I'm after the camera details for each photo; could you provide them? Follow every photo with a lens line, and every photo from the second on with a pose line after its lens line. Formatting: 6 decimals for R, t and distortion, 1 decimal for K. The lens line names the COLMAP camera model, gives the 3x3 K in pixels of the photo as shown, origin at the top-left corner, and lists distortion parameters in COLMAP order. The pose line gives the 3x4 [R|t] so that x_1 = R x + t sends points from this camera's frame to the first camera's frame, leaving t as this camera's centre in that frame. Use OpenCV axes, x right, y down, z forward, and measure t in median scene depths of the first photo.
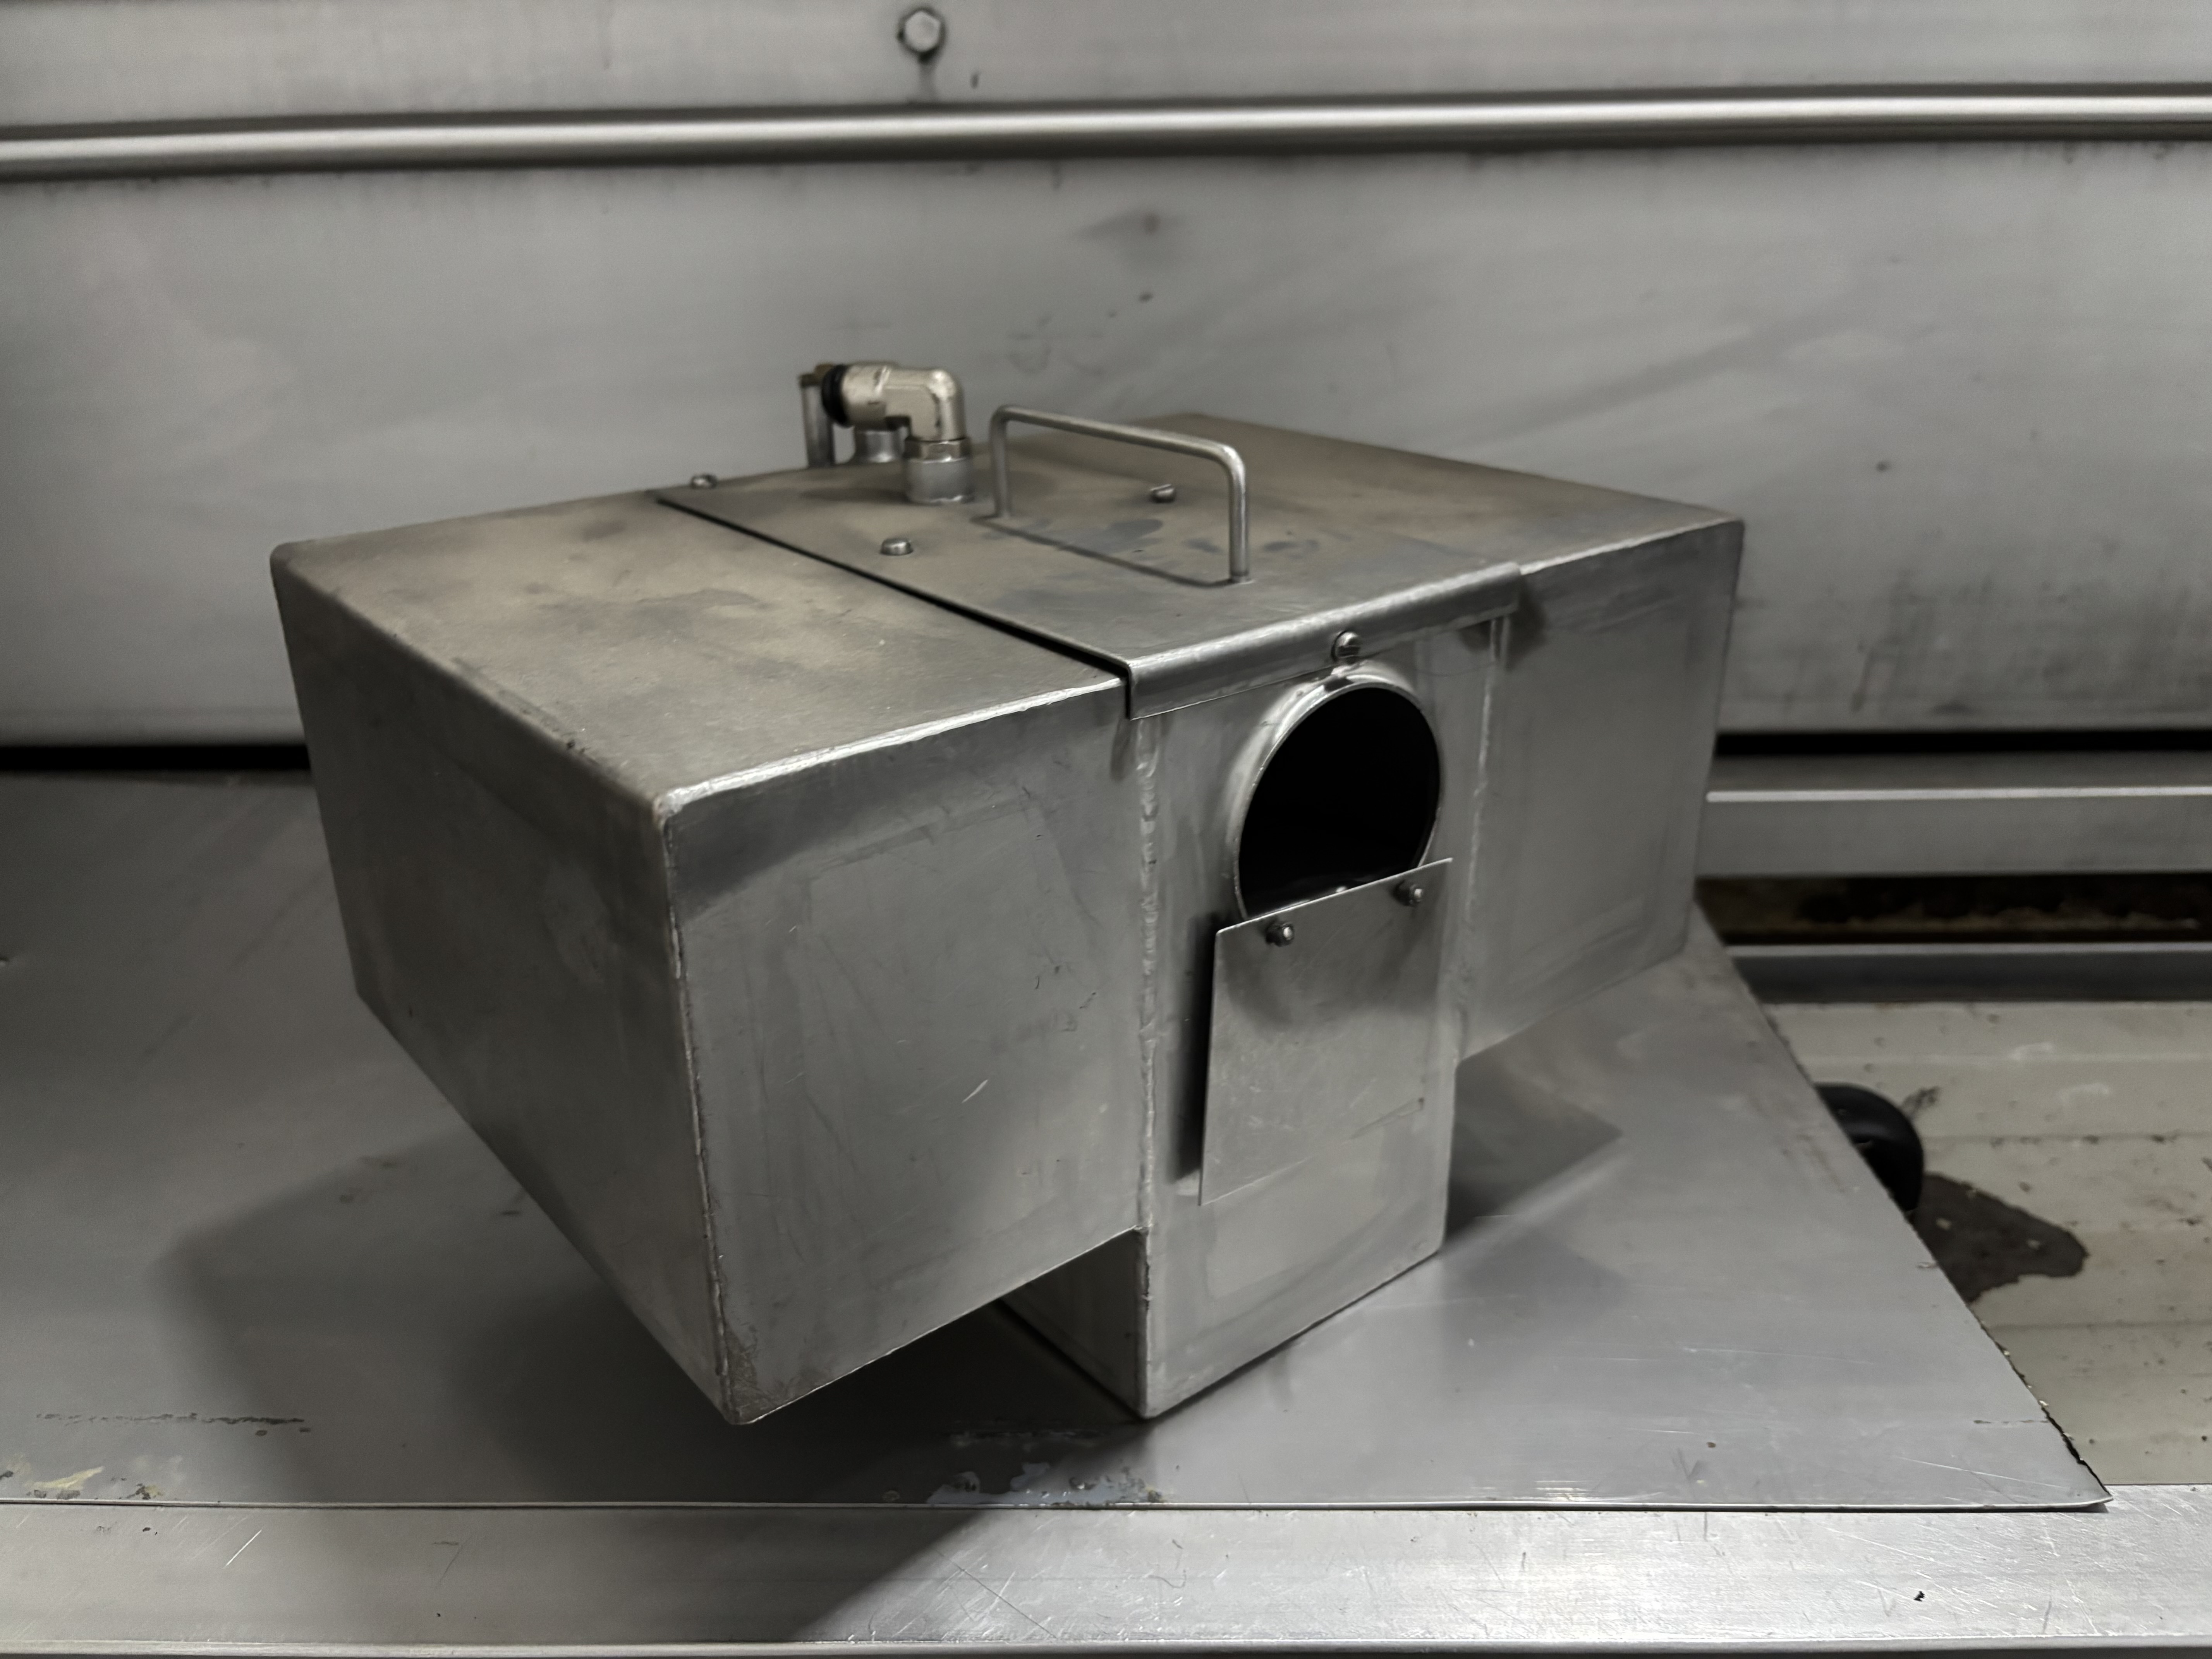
lens RADIAL K [[1706.7, 0, 1103.9], [0, 1706.7, 824.9], [0, 0, 1]] dist [0.035551, -0.064688]
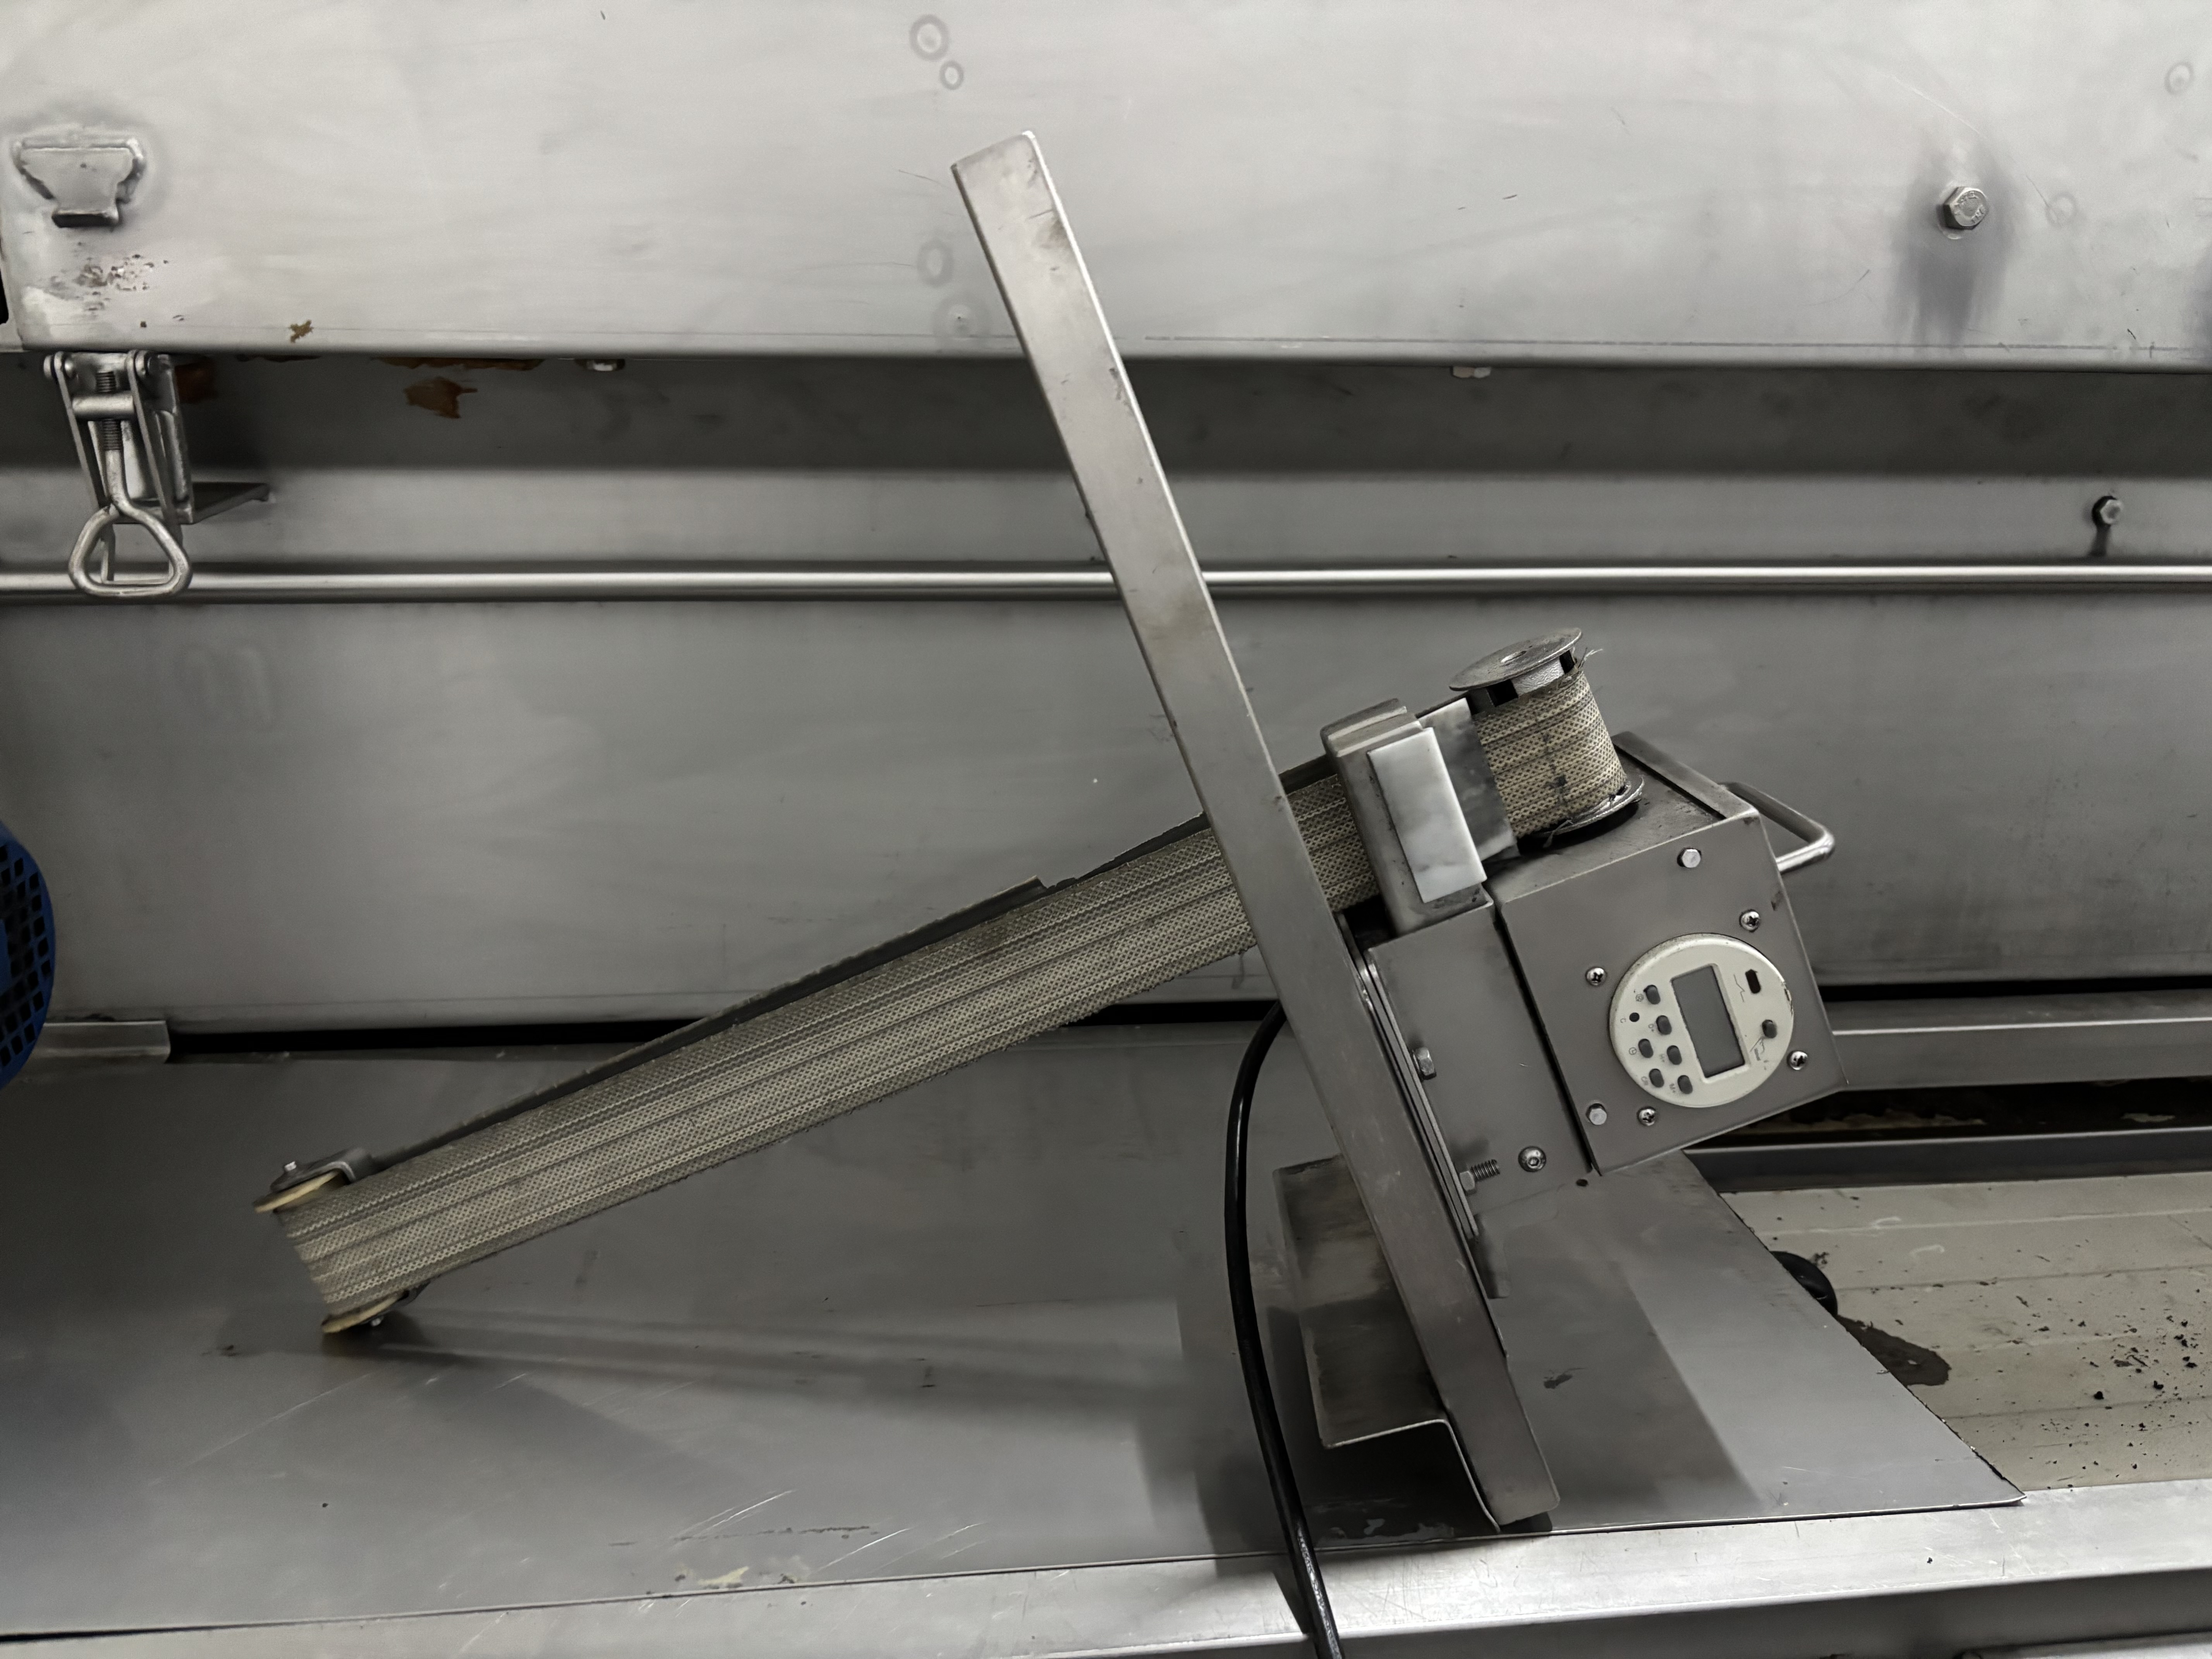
lens RADIAL K [[1674.4, 0, 1095.9], [0, 1674.4, 823.6], [0, 0, 1]] dist [0.029425, -0.035922]
pose [[0.992266, -0.007785, 0.123884, -0.289510], [0.021647, 0.993591, -0.110945, -0.057109], [-0.122227, 0.112768, 0.986075, -0.333609]]
